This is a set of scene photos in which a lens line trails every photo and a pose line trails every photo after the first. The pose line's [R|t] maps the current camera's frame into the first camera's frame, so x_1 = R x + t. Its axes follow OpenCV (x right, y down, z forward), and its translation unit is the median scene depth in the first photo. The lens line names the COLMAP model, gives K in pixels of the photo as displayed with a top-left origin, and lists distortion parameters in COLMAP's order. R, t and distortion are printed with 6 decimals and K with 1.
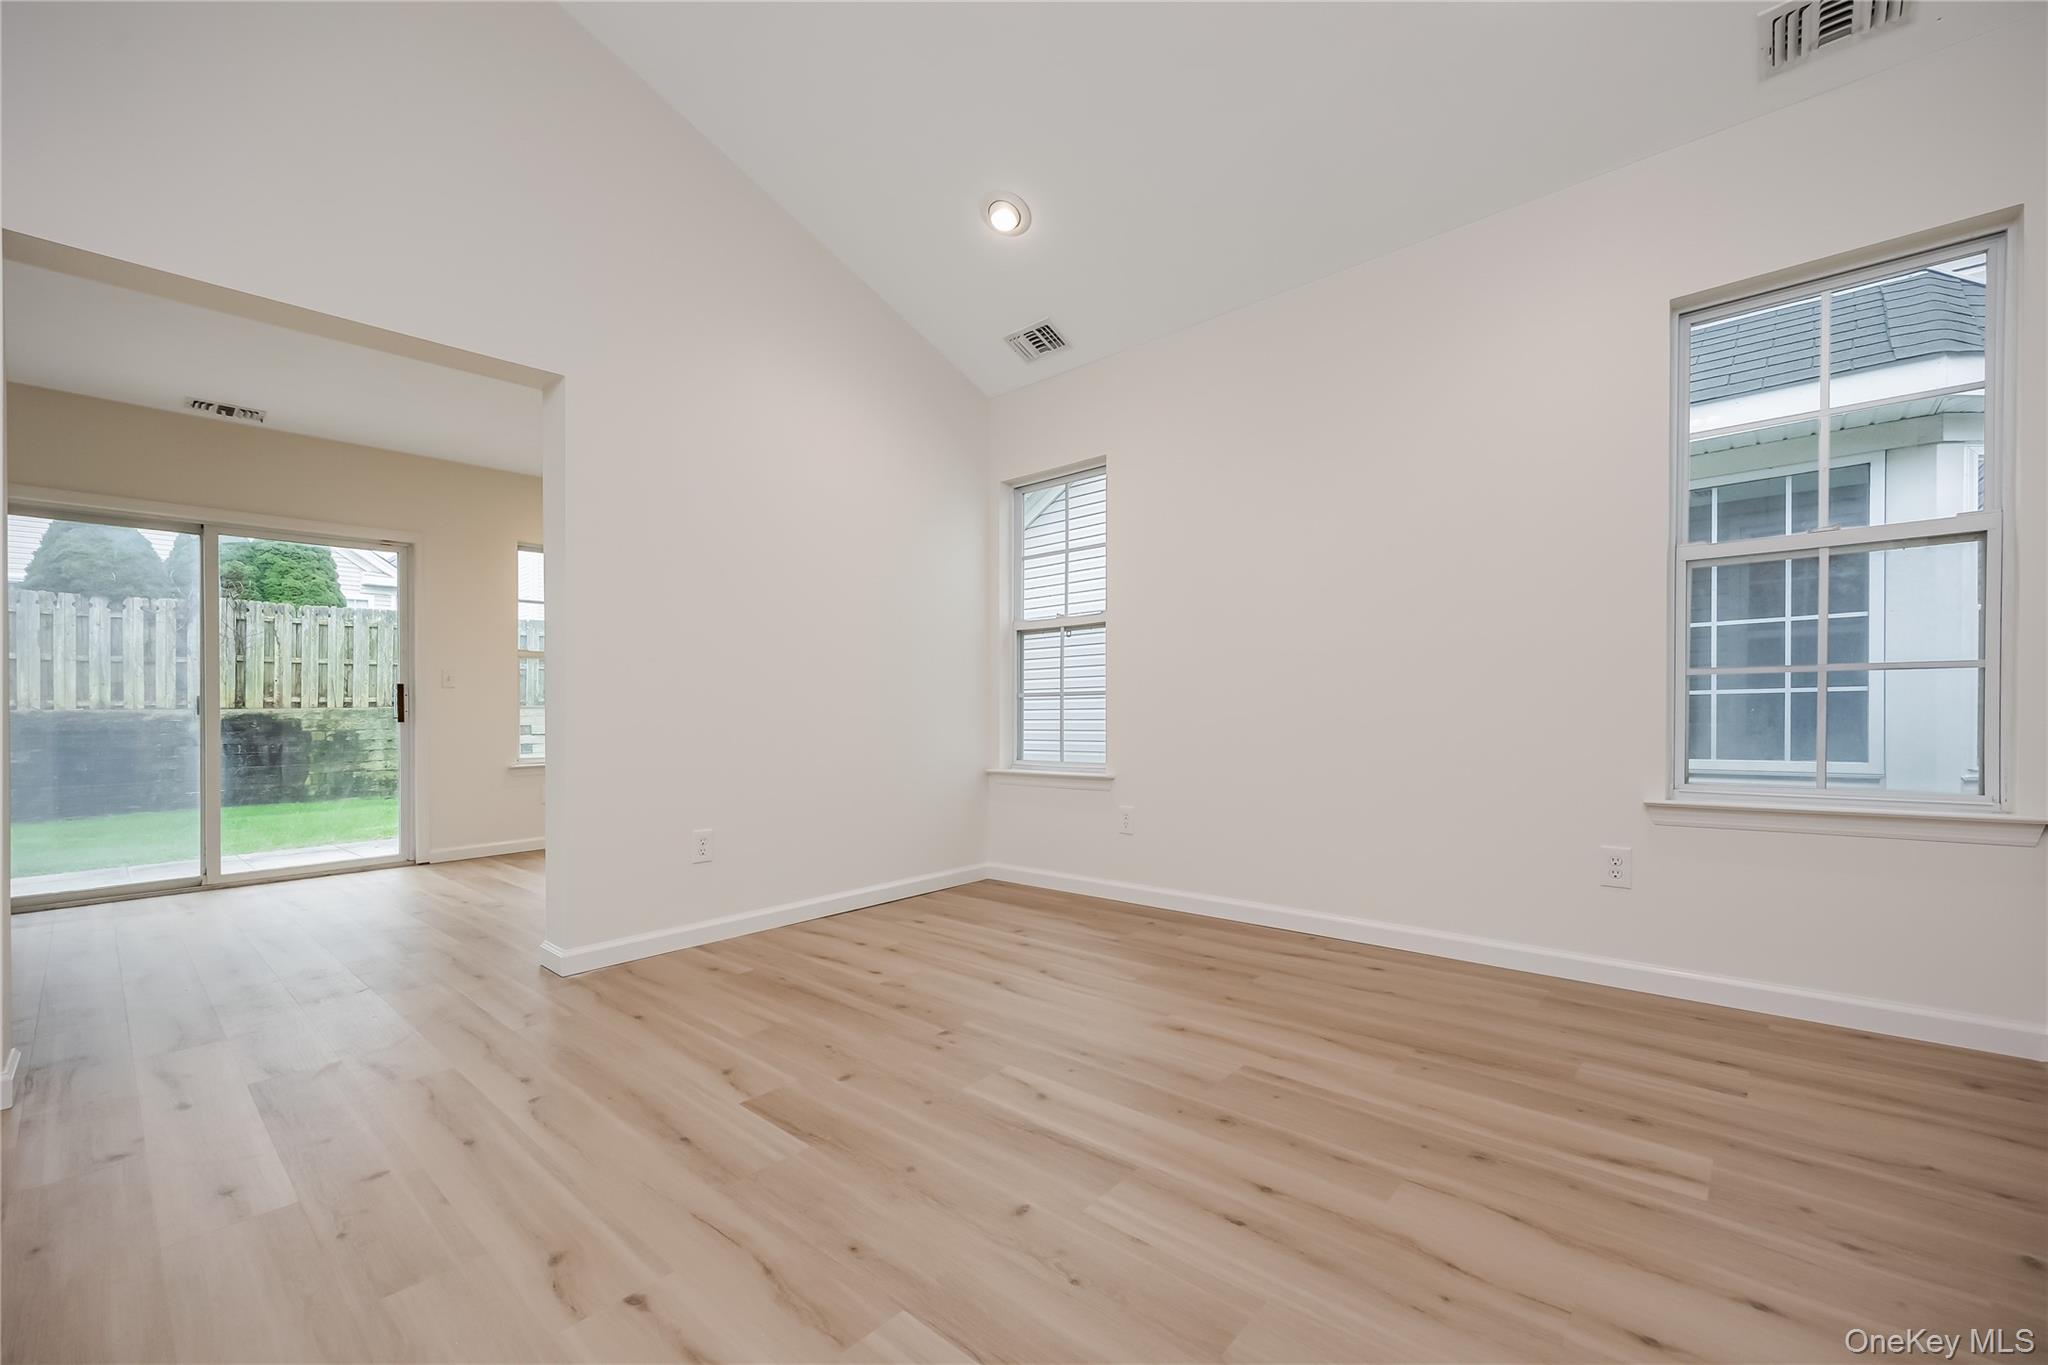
lens RADIAL K [[815.9, 0, 1024.5], [0, 815.9, 695.3], [0, 0, 1]] dist [-0.000172, -0.000182]
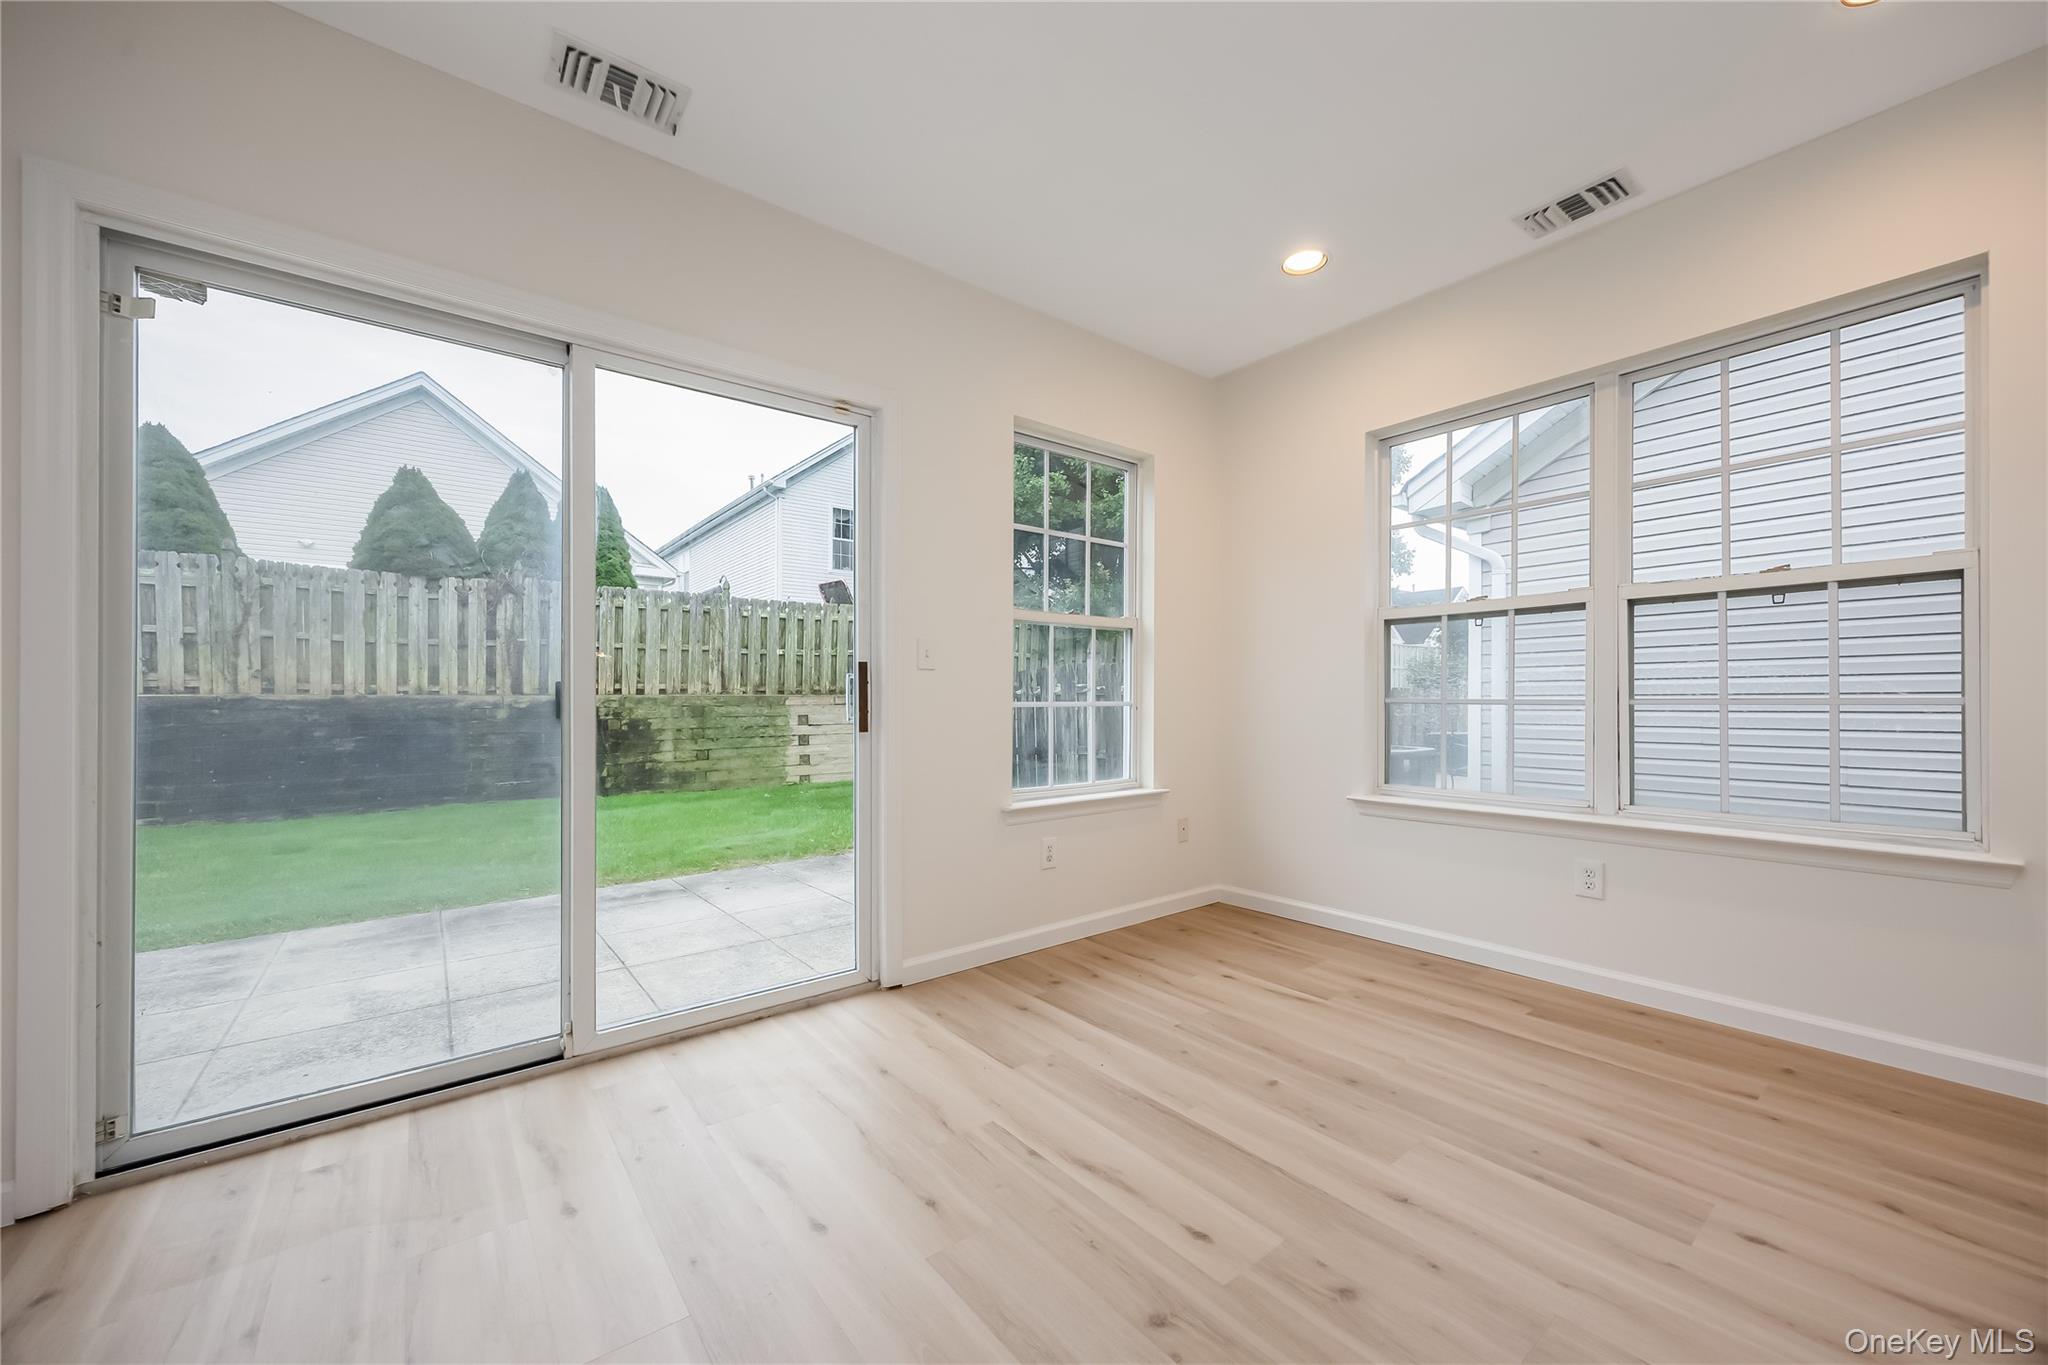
lens RADIAL K [[761.9, 0, 1014.3], [0, 761.9, 687.8], [0, 0, 1]] dist [0.012240, 0.000028]
pose [[0.981929, 0.015524, -0.188610, -0.253585], [-0.013596, 0.999841, 0.011516, -0.009623], [0.188759, -0.008744, 0.981985, 0.226572]]
